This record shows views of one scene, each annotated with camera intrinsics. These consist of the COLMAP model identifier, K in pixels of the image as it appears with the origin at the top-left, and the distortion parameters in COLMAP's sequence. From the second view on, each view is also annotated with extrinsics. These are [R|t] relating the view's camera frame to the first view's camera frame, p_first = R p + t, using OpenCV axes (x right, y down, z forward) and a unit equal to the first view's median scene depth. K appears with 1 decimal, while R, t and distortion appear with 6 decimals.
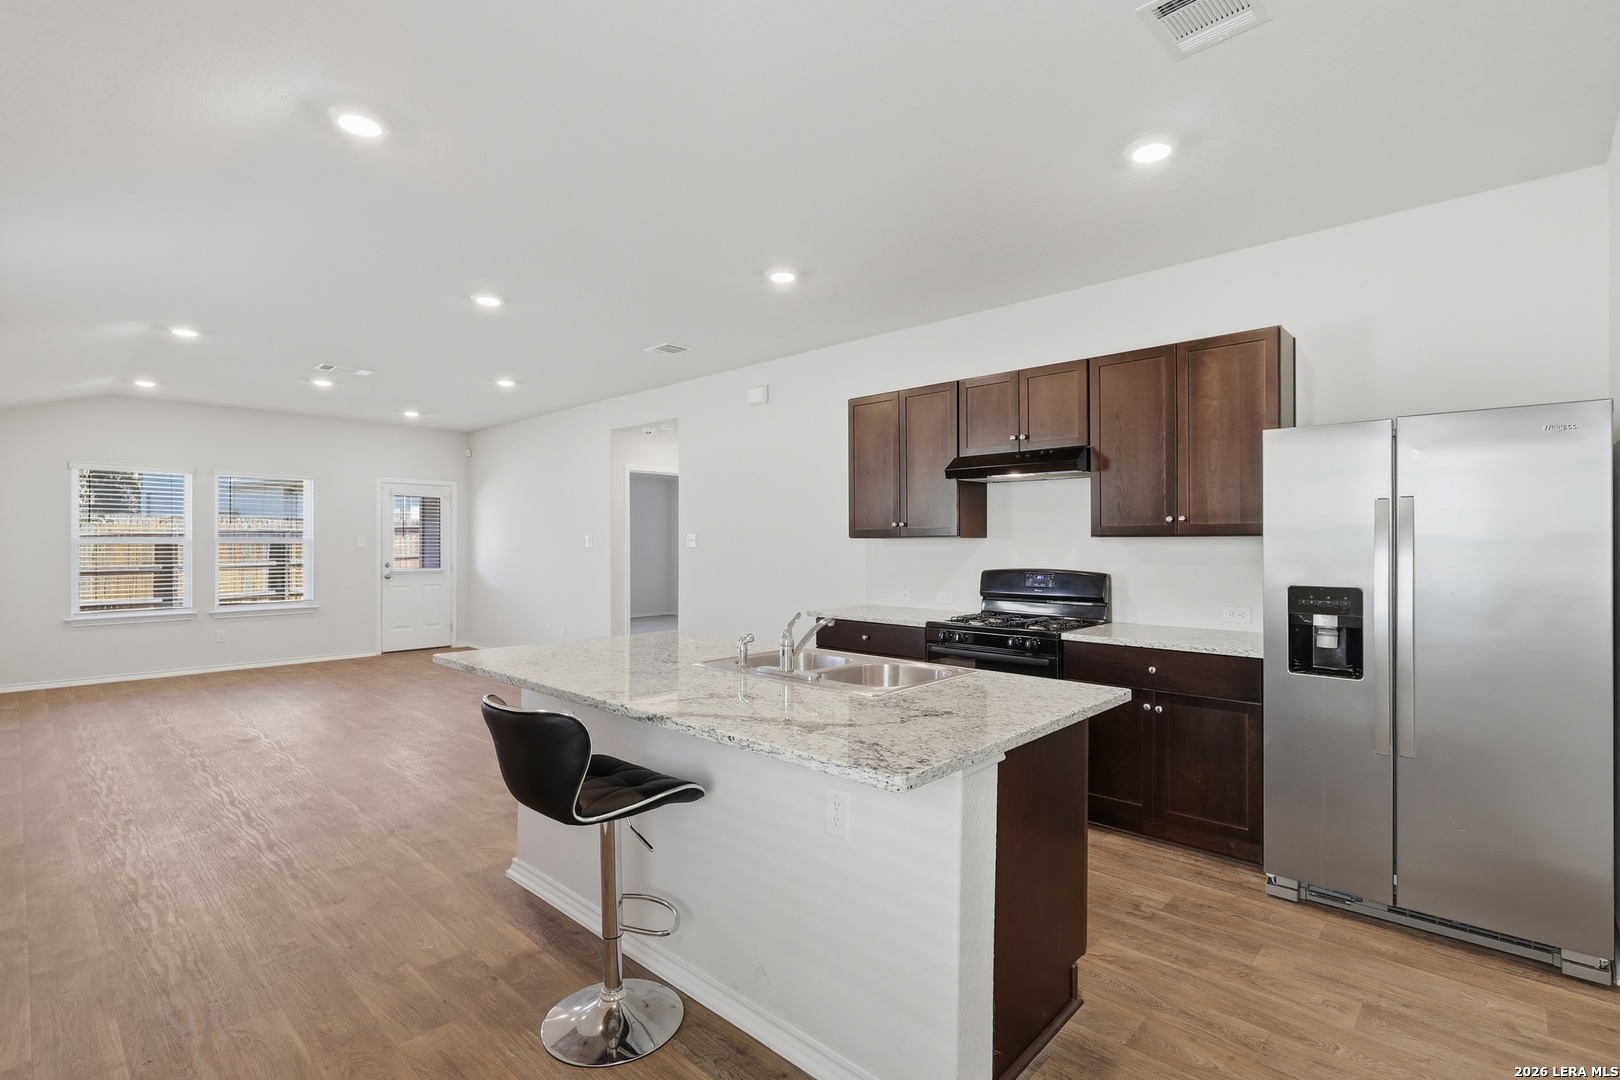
lens RADIAL K [[743.3, 0, 793.0], [0, 743.3, 535.0], [0, 0, 1]] dist [0.000354, -0.001647]
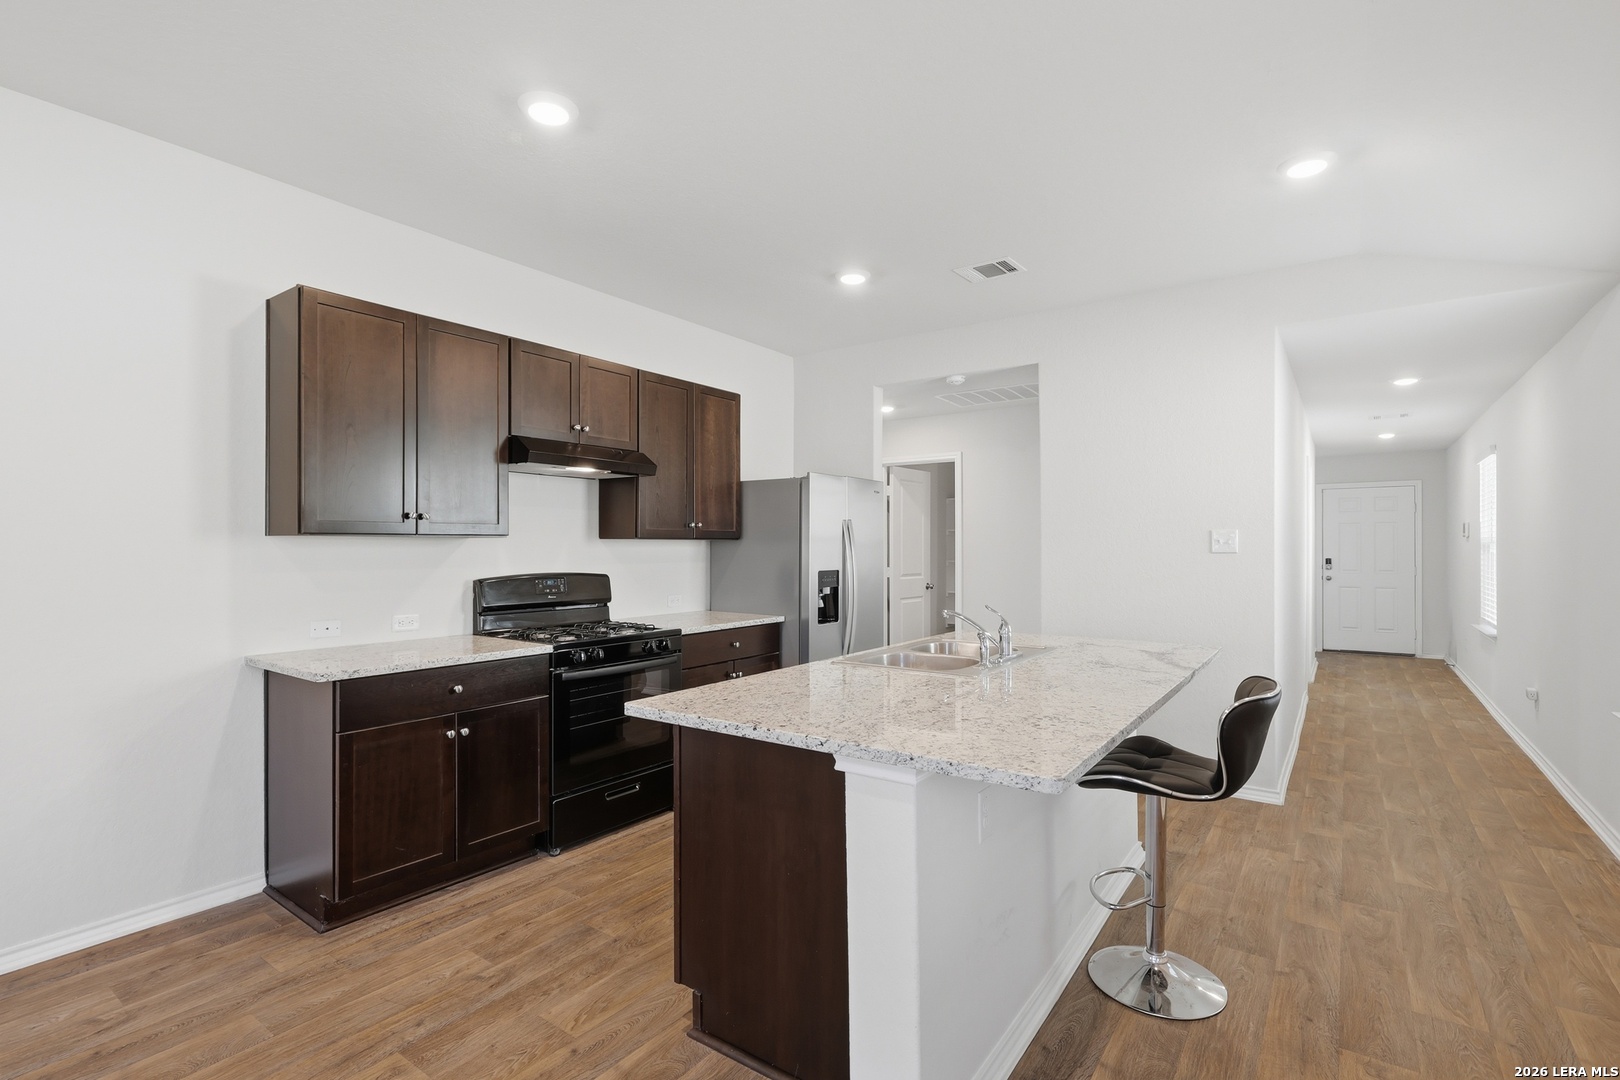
lens RADIAL K [[743.3, 0, 797.3], [0, 743.3, 554.4], [0, 0, 1]] dist [0.000354, -0.001647]
pose [[-0.127630, -0.016699, 0.991681, -0.613114], [-0.013815, 0.999791, 0.015057, 0.005623], [-0.991726, -0.011779, -0.127835, 0.817108]]
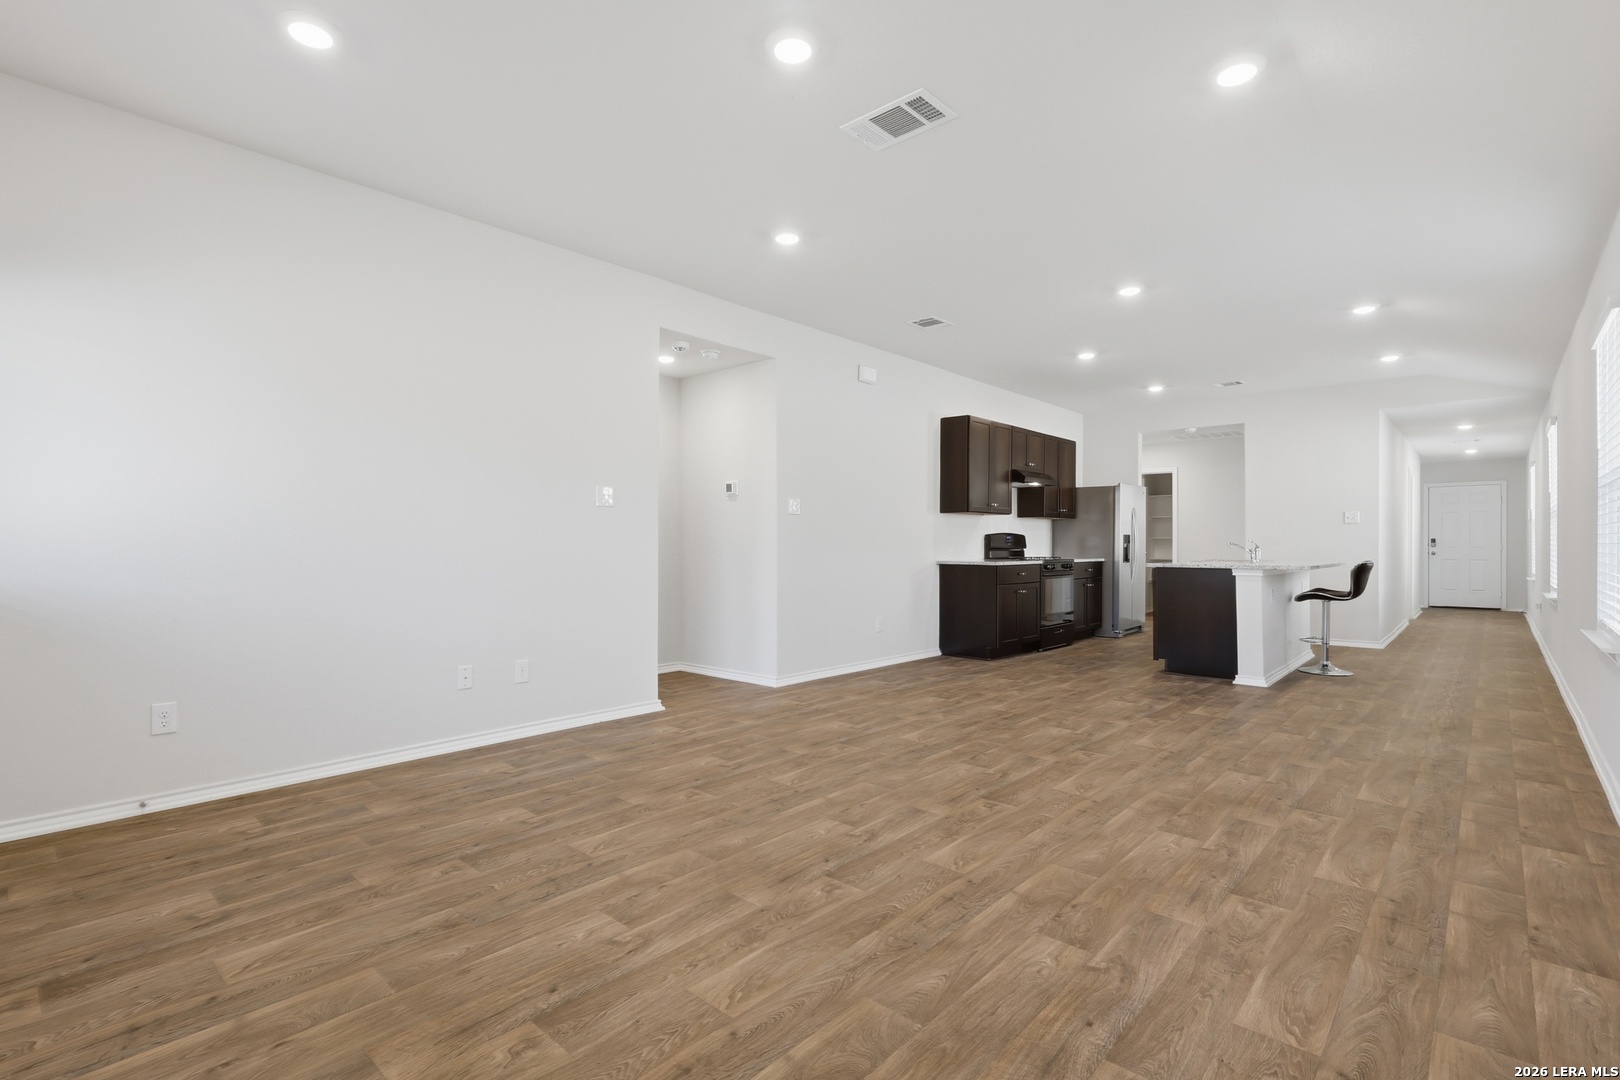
lens RADIAL K [[743.3, 0, 814.6], [0, 743.3, 547.2], [0, 0, 1]] dist [0.000354, -0.001647]
pose [[-0.023808, -0.006011, 0.999698, -1.878497], [-0.013338, 0.999895, 0.005695, 0.102527], [-0.999628, -0.013199, -0.023886, 1.777644]]
